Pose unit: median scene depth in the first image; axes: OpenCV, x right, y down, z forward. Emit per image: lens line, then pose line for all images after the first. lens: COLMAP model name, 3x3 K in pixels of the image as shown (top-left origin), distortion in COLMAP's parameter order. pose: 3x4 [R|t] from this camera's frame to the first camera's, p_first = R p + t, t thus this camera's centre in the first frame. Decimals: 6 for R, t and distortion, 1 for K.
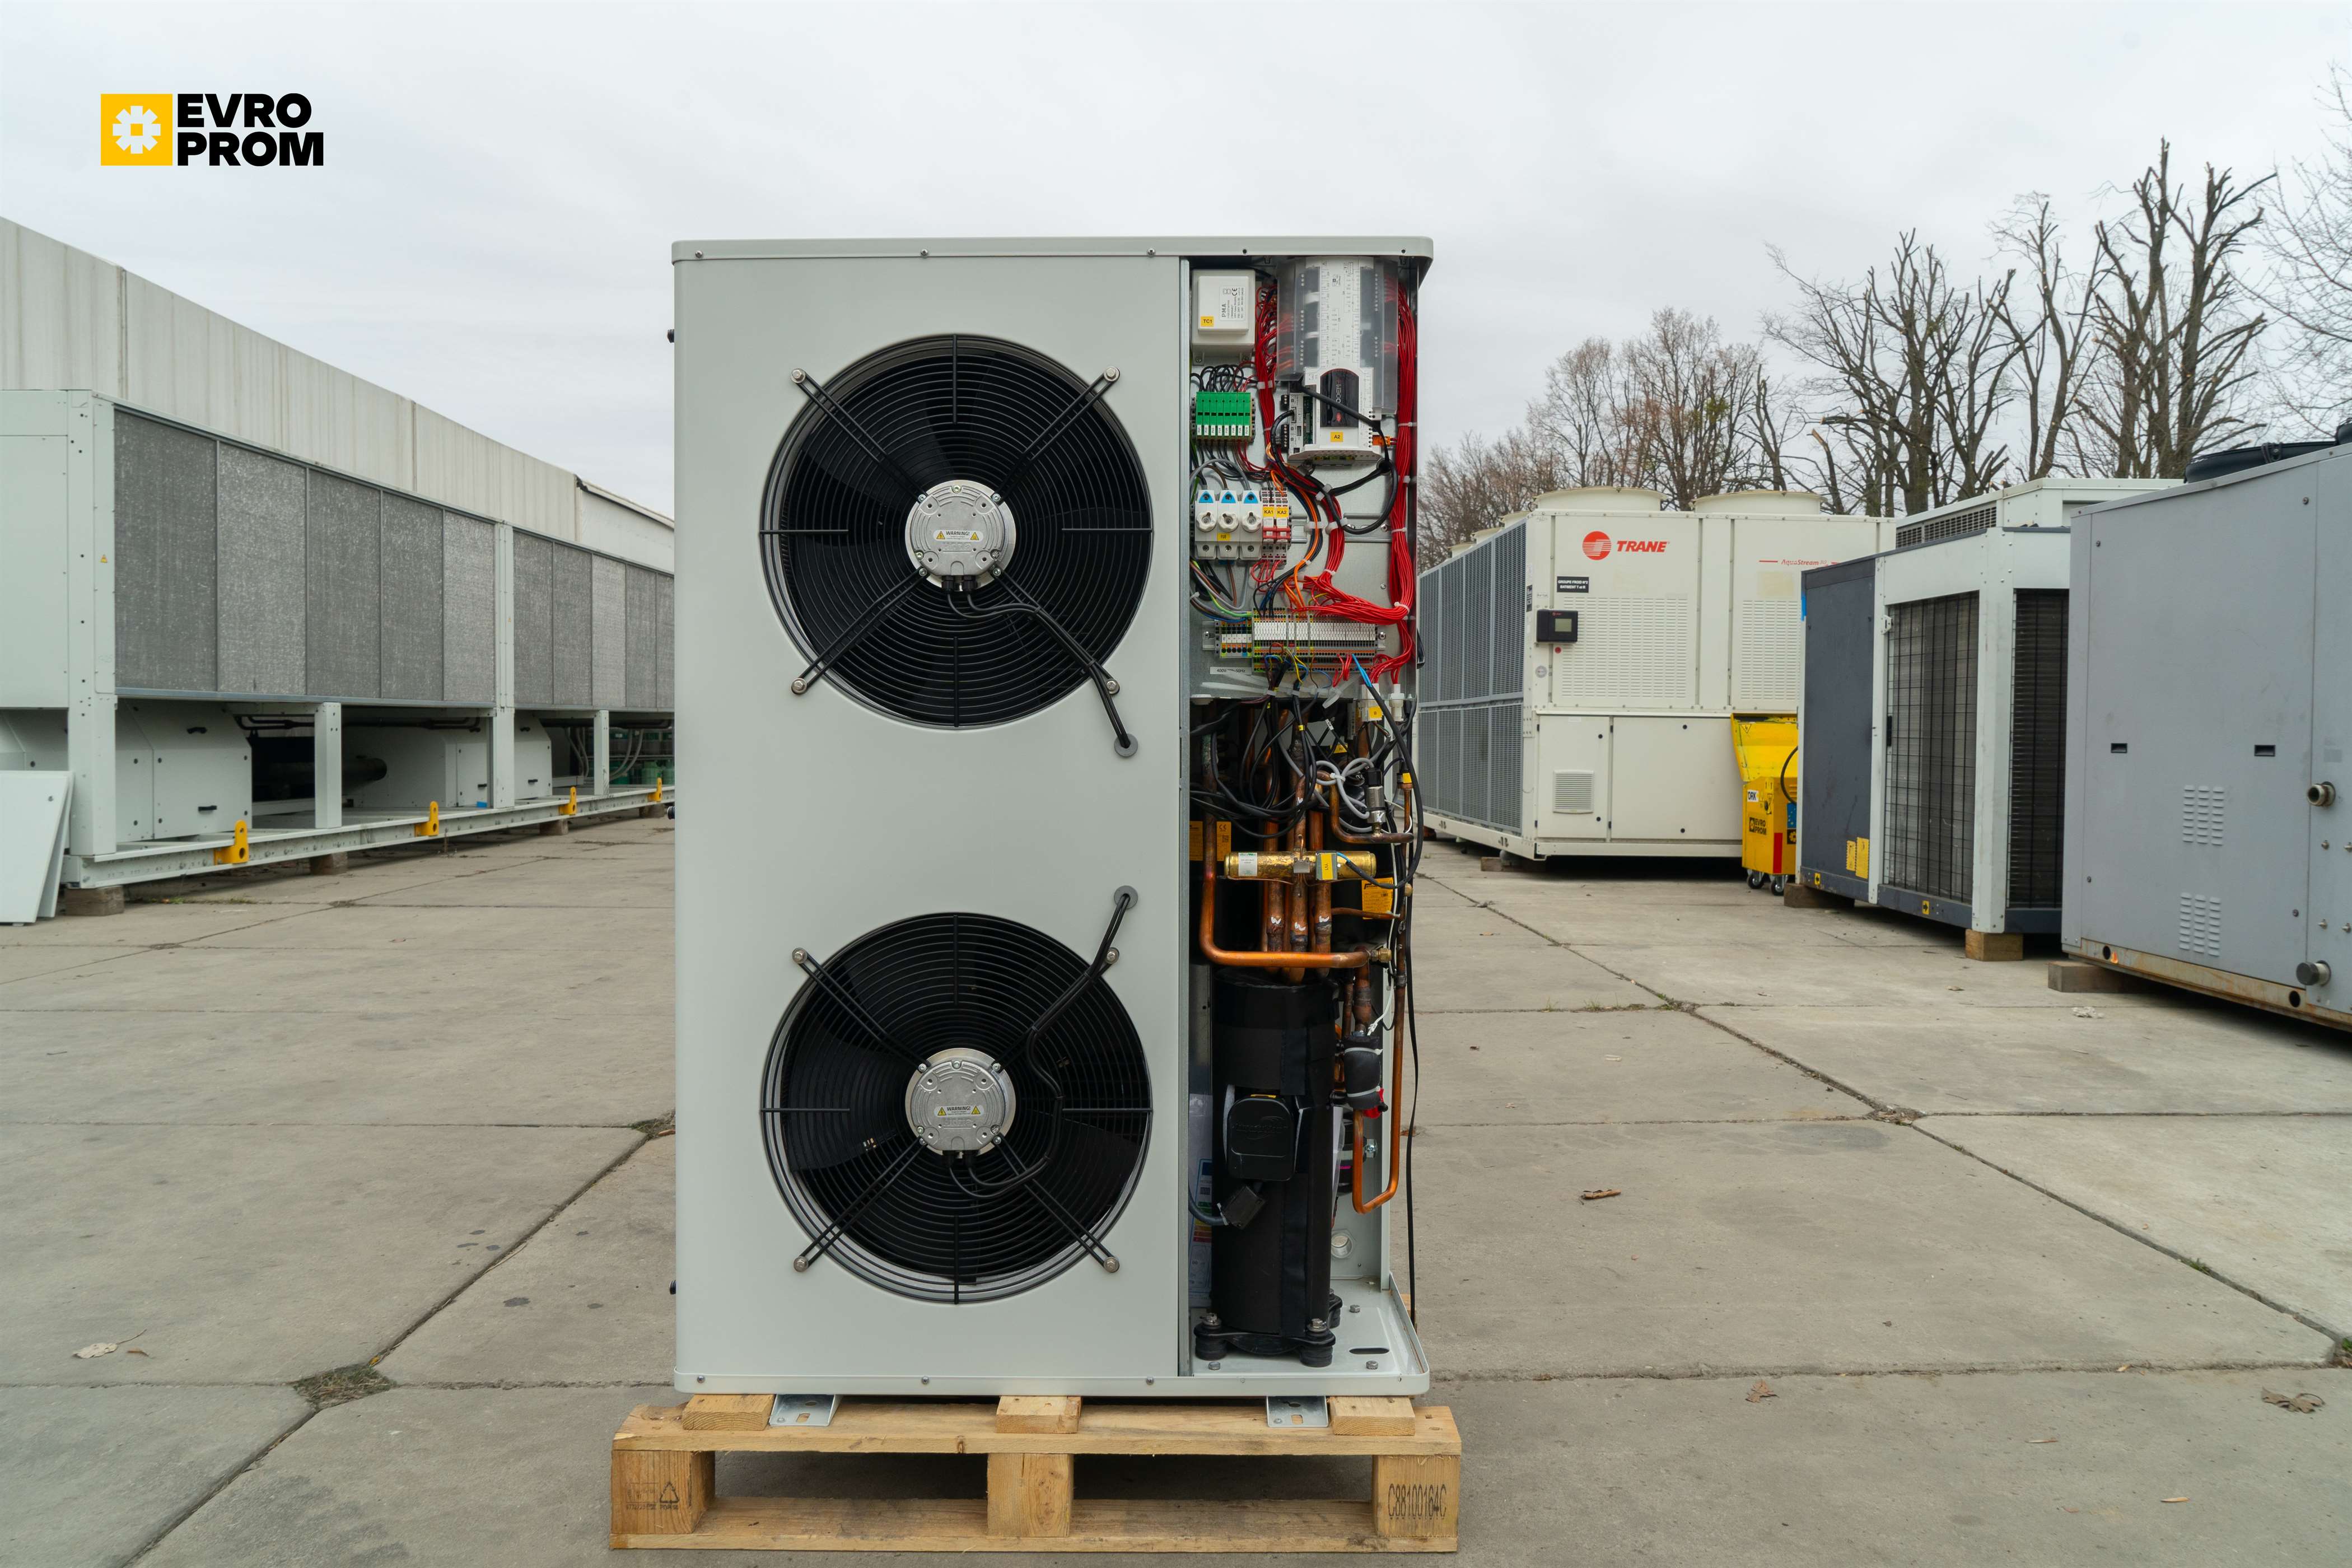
lens RADIAL K [[1584.8, 0, 1180.4], [0, 1584.8, 777.6], [0, 0, 1]] dist [-0.016129, 0.004008]
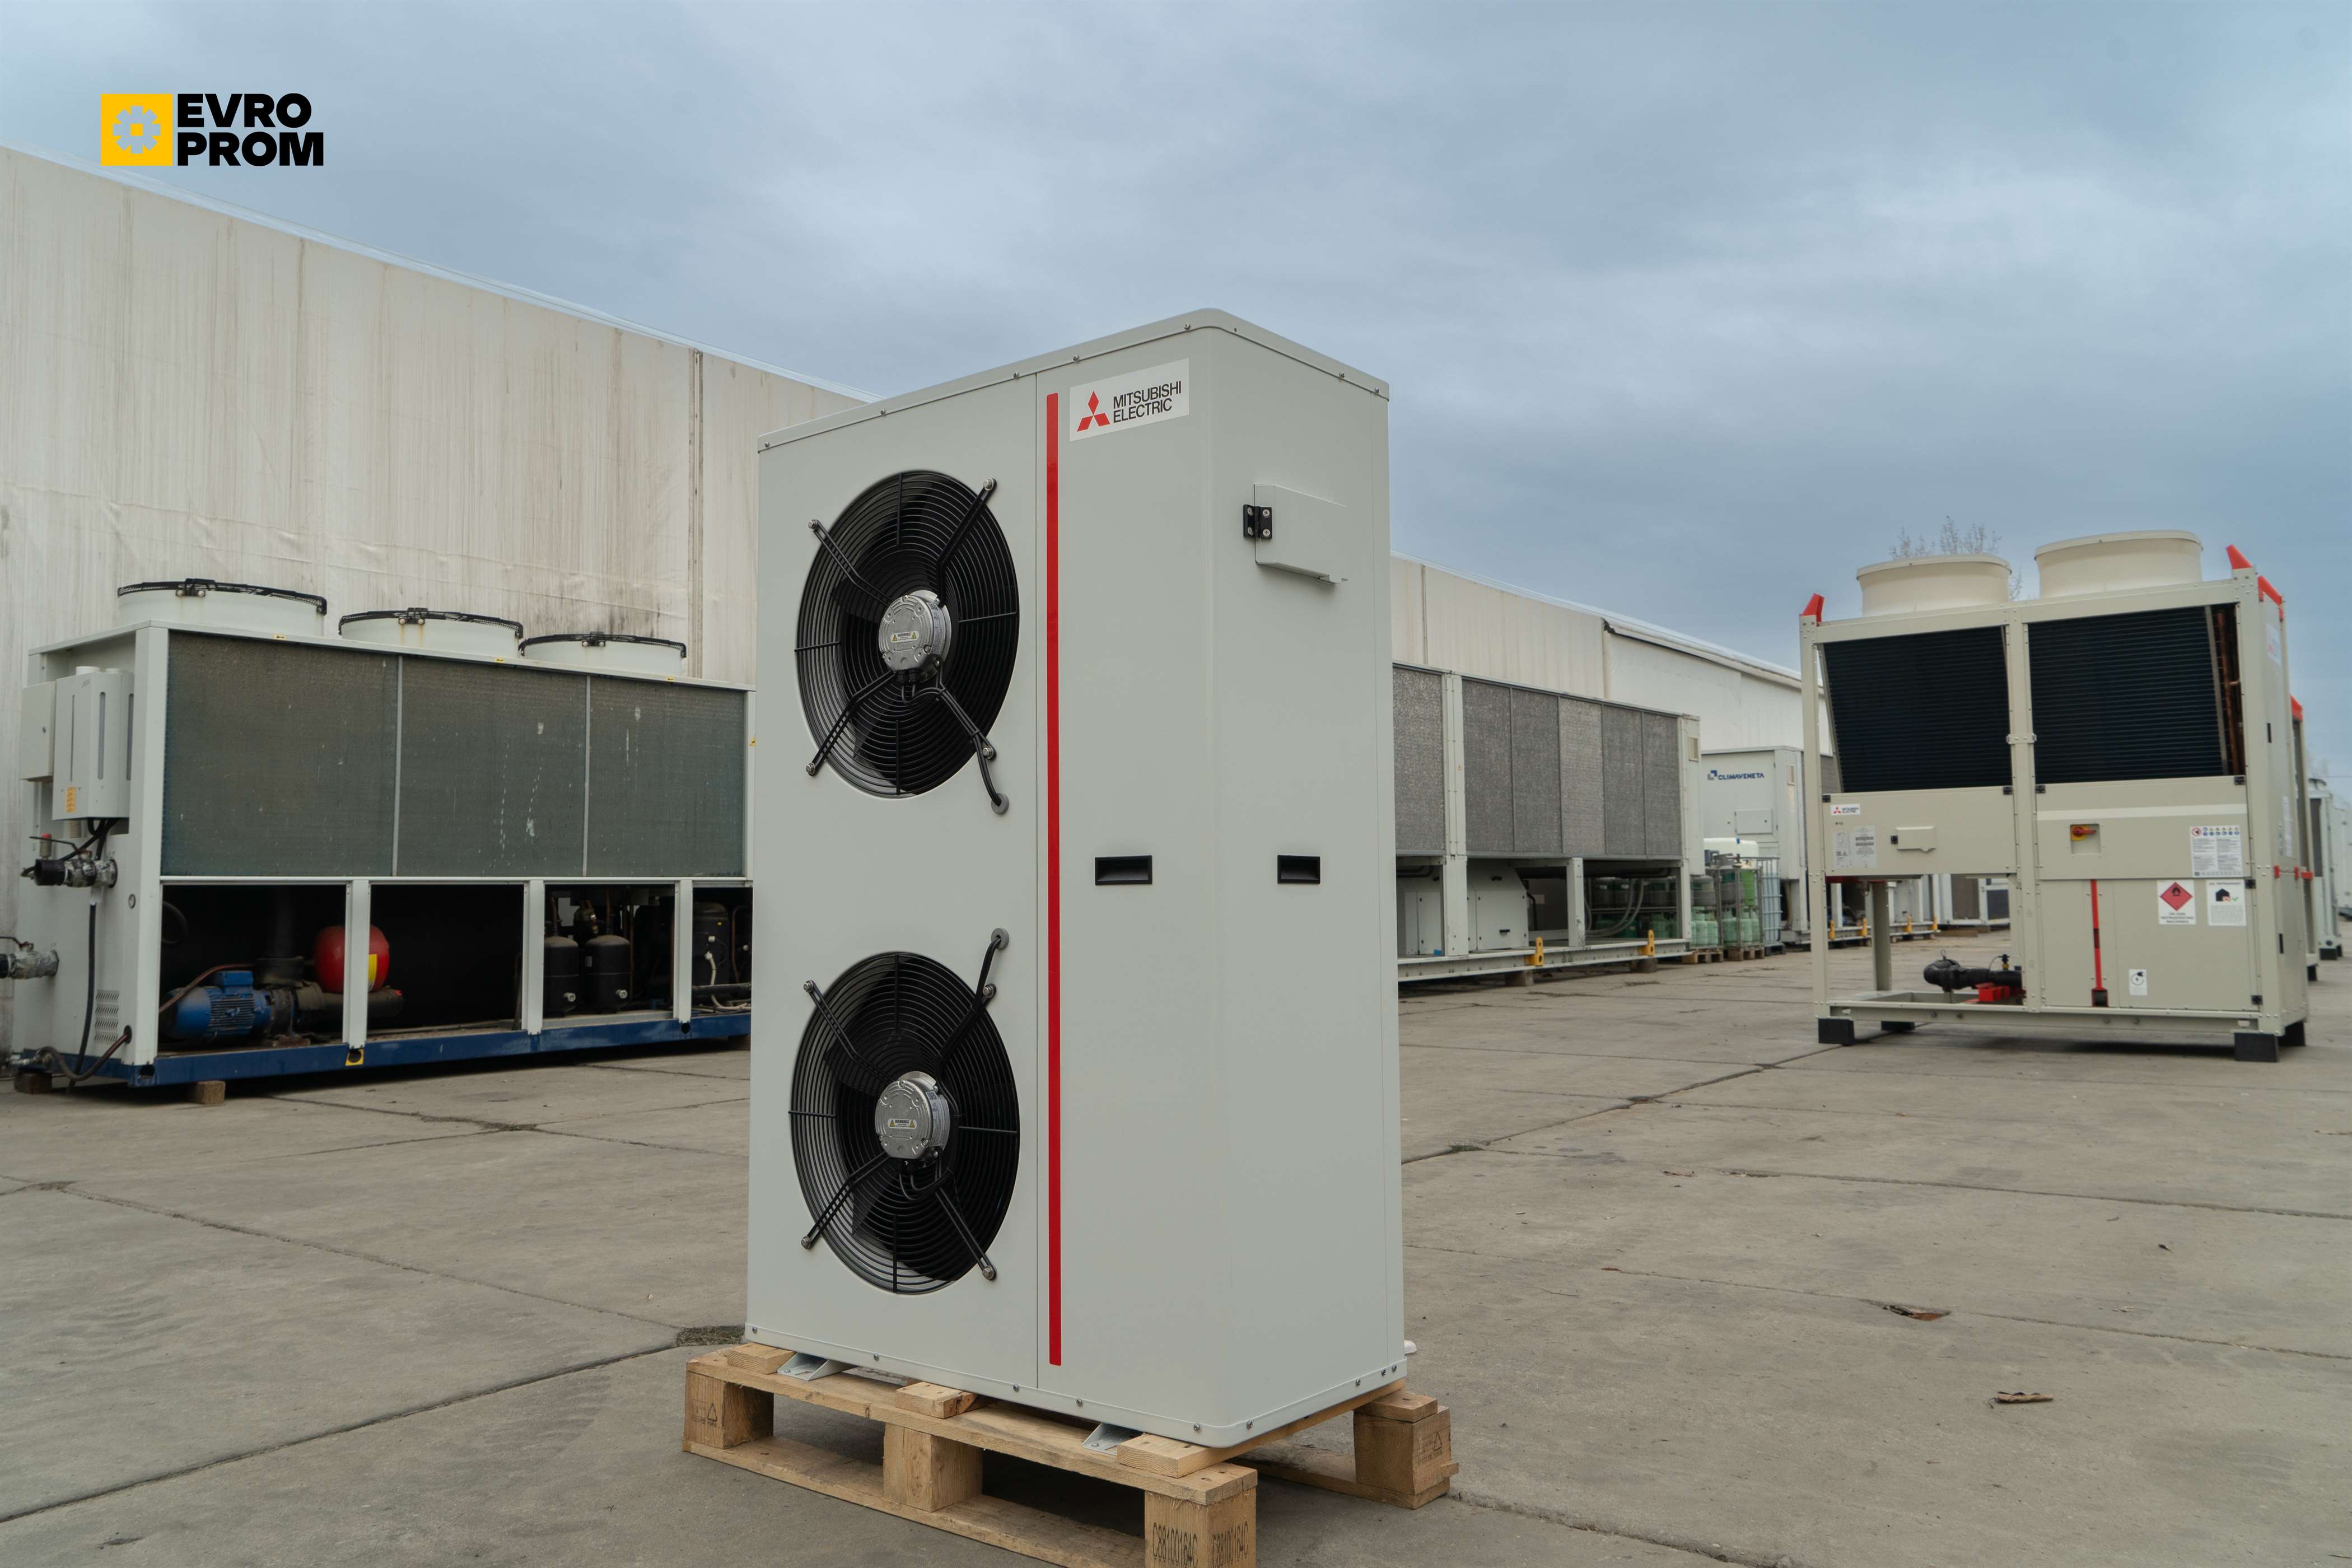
lens RADIAL K [[1768.4, 0, 1183.3], [0, 1768.4, 772.4], [0, 0, 1]] dist [-0.003993, 0.017614]
pose [[0.781493, -0.056592, -0.621342, 0.521353], [-0.004944, 0.995285, -0.096868, 0.048579], [0.623894, 0.078774, 0.777529, 0.059837]]
